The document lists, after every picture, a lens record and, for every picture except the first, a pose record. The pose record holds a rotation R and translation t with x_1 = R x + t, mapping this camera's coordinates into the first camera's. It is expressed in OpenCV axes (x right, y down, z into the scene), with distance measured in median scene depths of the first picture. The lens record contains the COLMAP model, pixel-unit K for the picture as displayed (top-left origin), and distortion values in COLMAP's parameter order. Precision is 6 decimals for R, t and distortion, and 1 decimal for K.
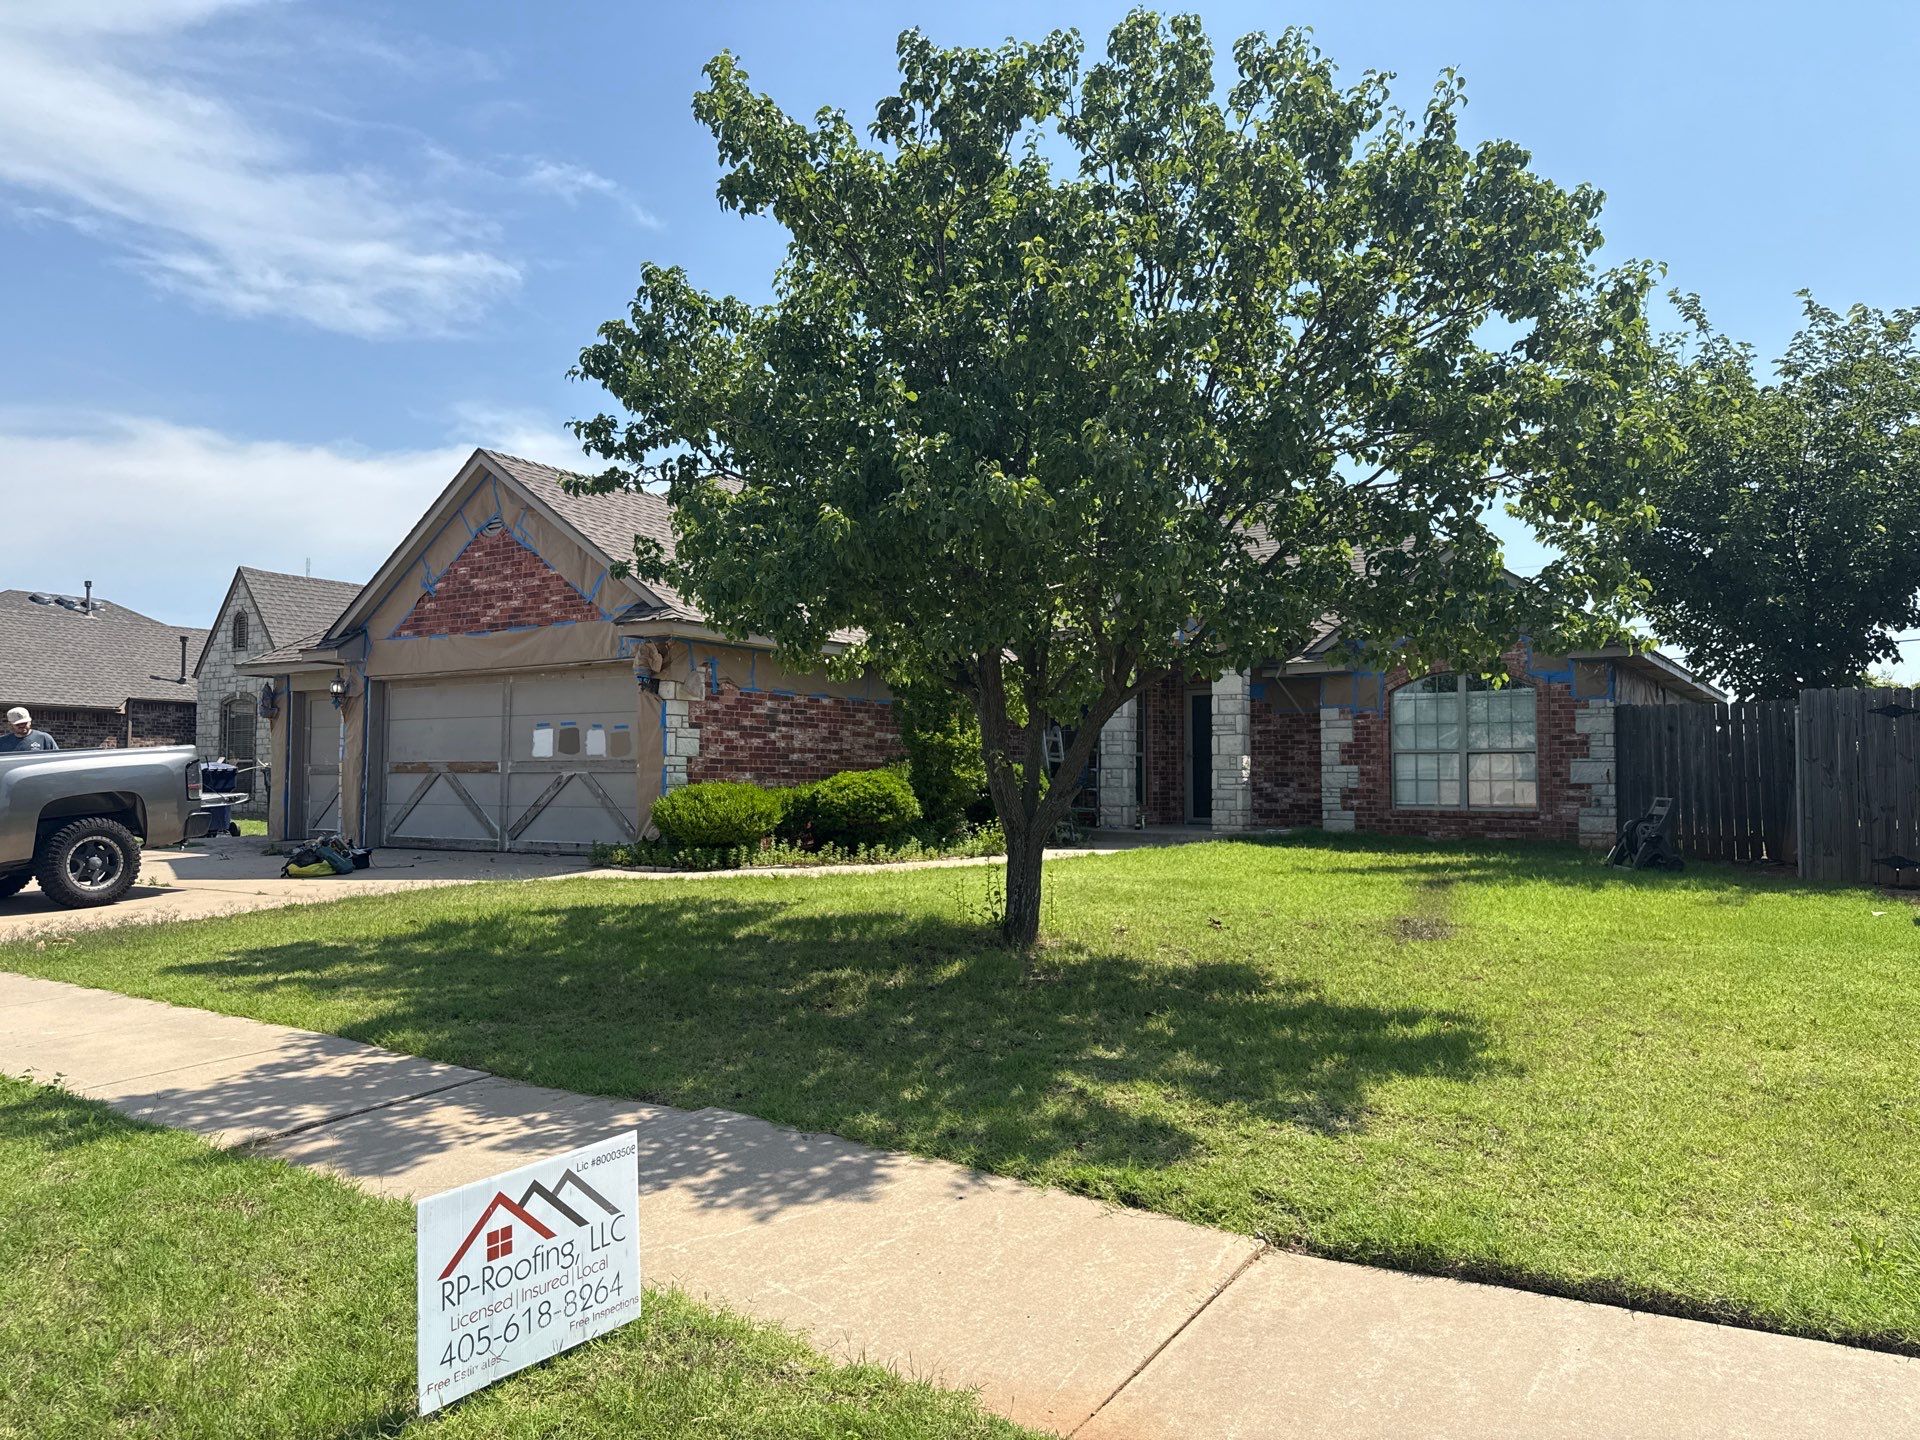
lens RADIAL K [[1310.0, 0, 957.1], [0, 1310.0, 702.0], [0, 0, 1]] dist [0.057781, -0.020344]
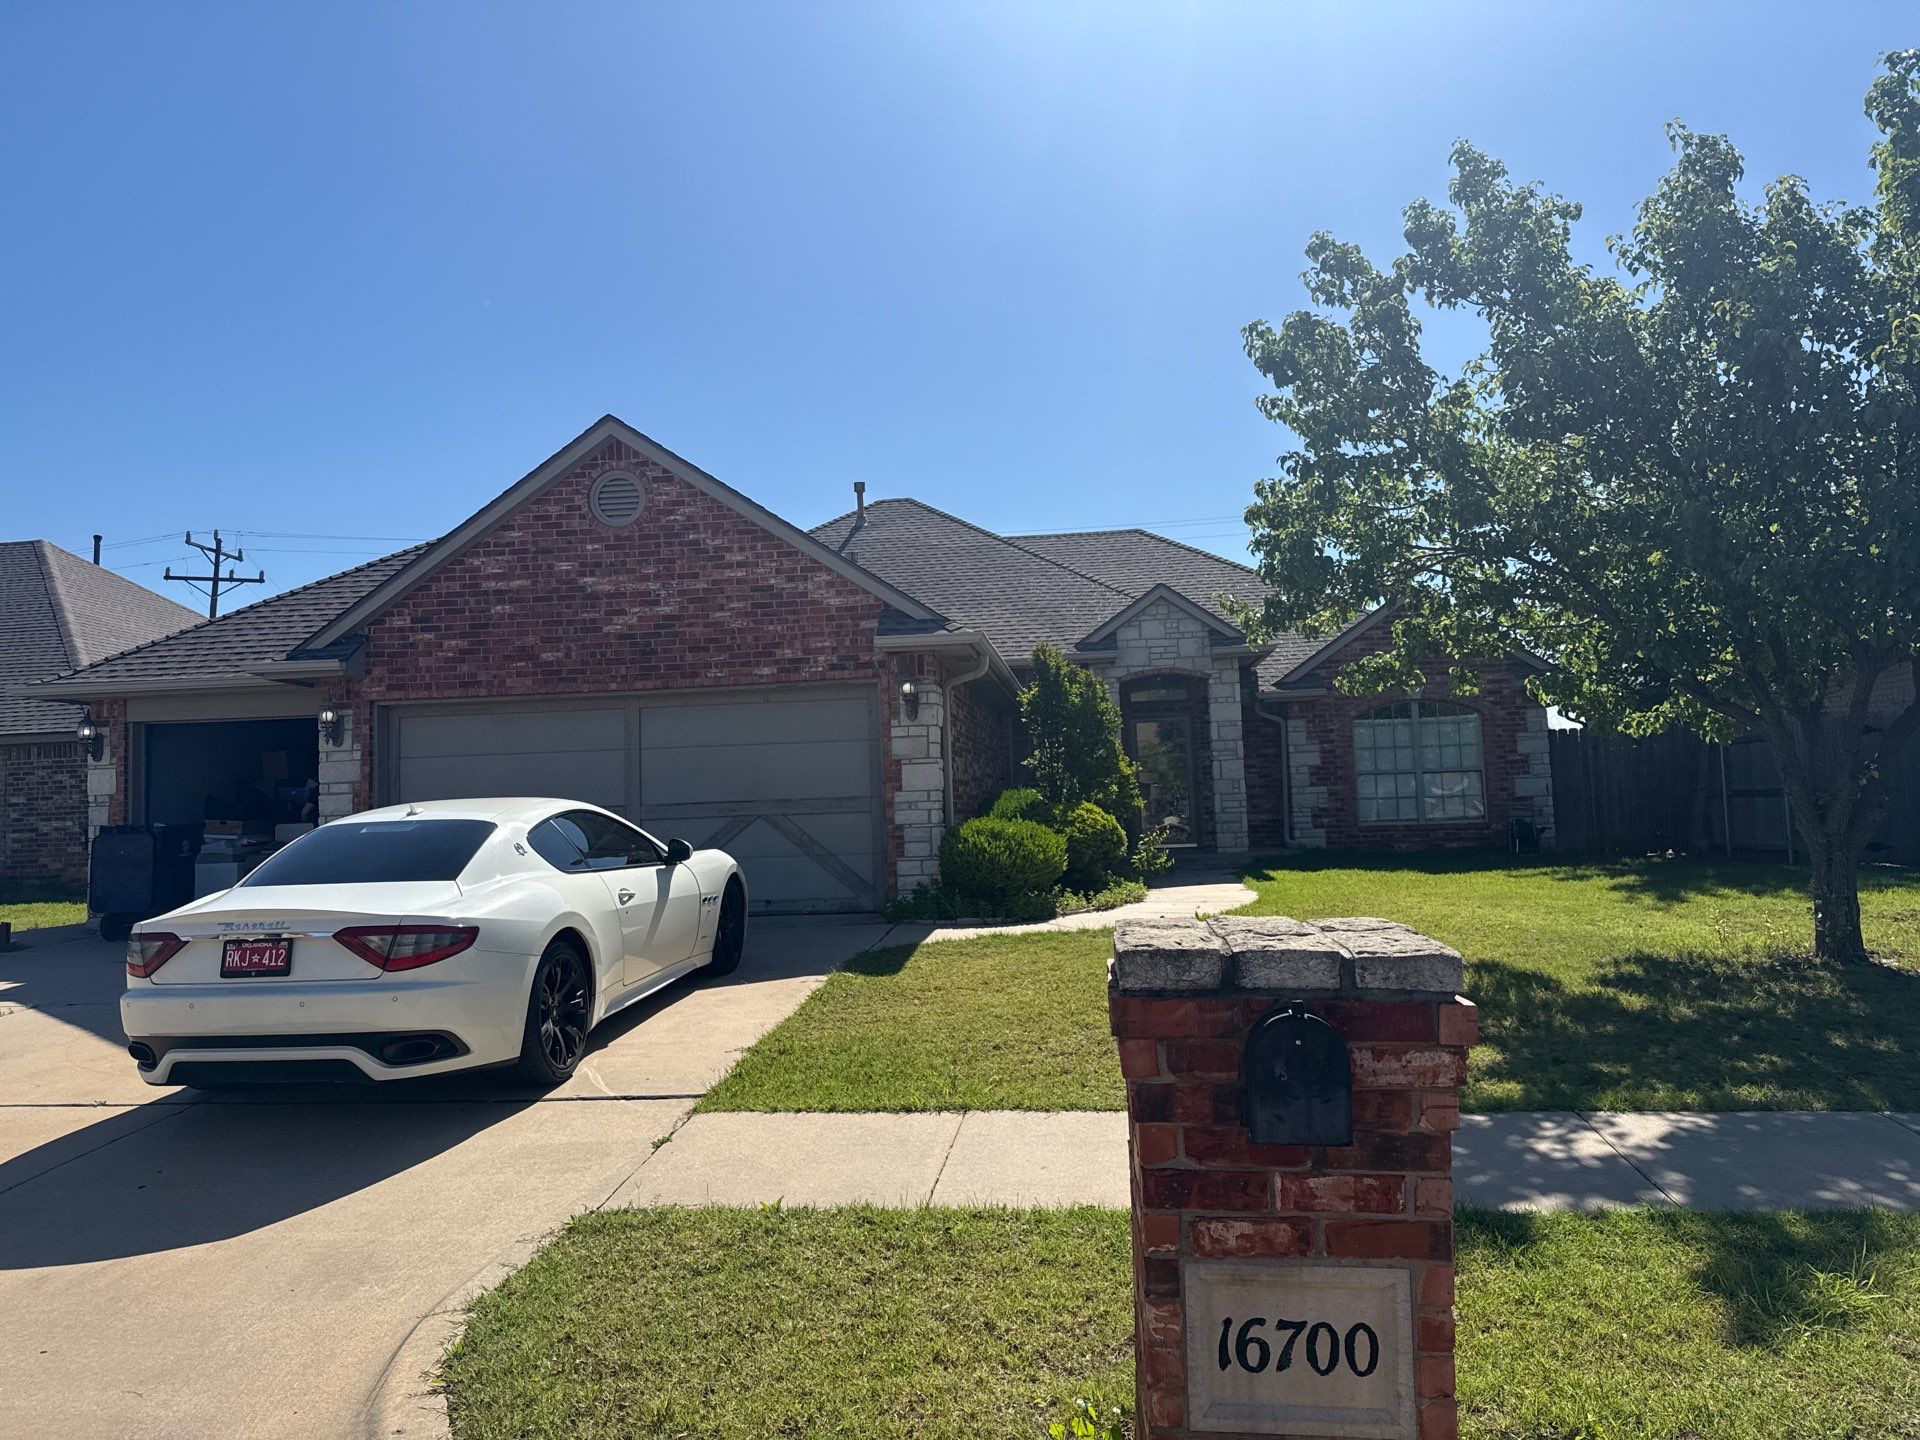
lens RADIAL K [[1329.4, 0, 956.2], [0, 1329.4, 704.4], [0, 0, 1]] dist [0.085996, -0.116309]
pose [[0.884861, 0.003562, 0.465841, -0.527729], [0.008853, 0.999662, -0.024461, 0.005108], [-0.465771, 0.025768, 0.884530, 0.177777]]
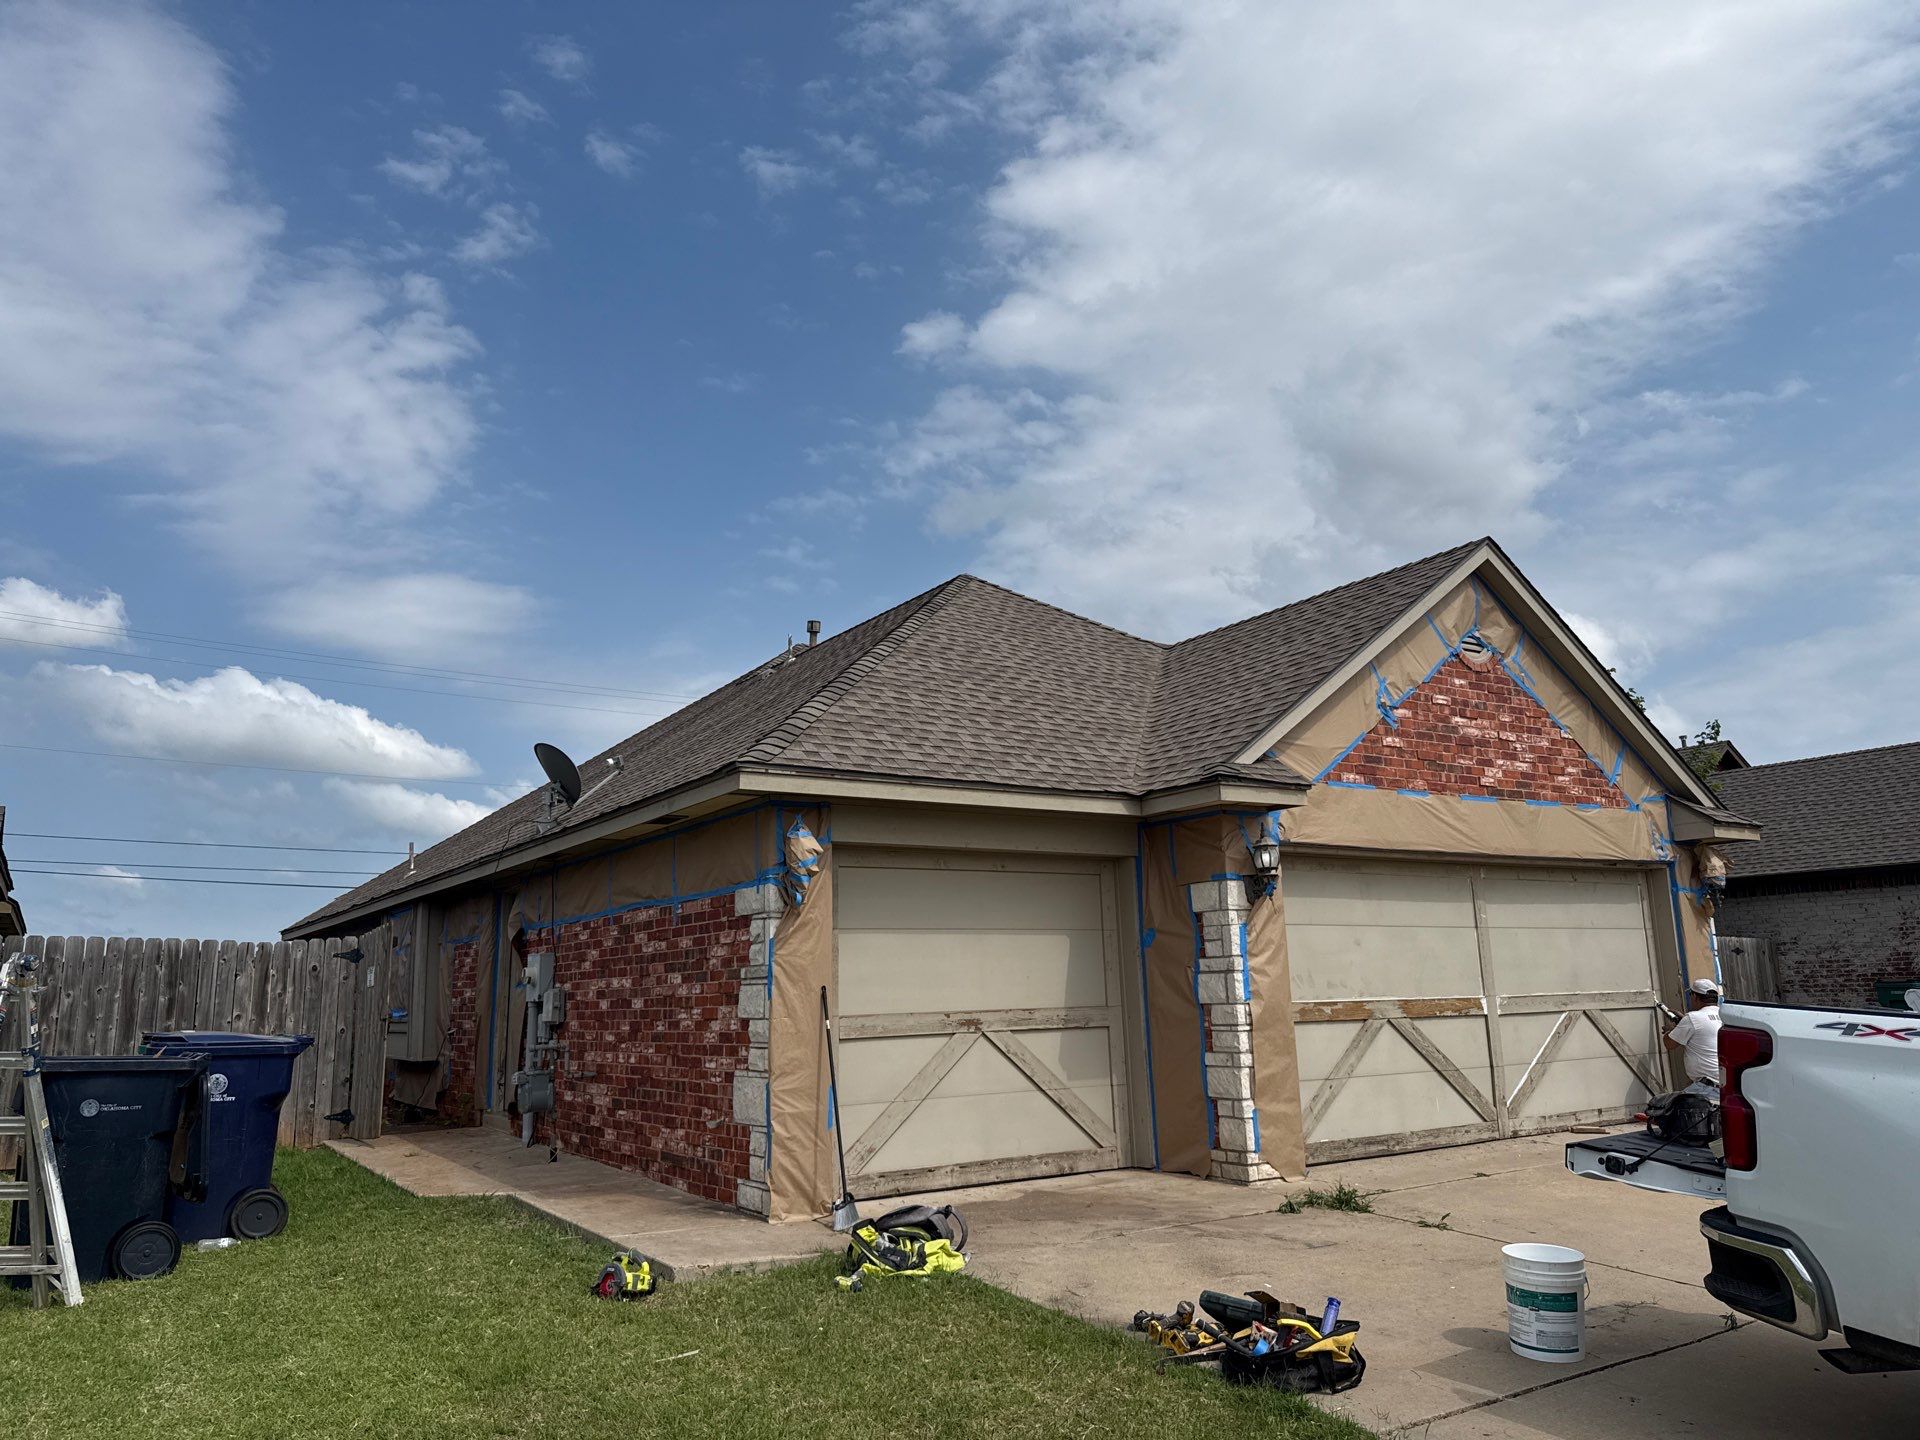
lens RADIAL K [[1329.4, 0, 971.2], [0, 1329.4, 721.6], [0, 0, 1]] dist [0.085996, -0.116309]
pose [[0.389499, 0.167234, 0.905717, -1.038707], [-0.026831, 0.985020, -0.170339, 0.029792], [-0.920636, 0.042046, 0.388152, 0.934248]]
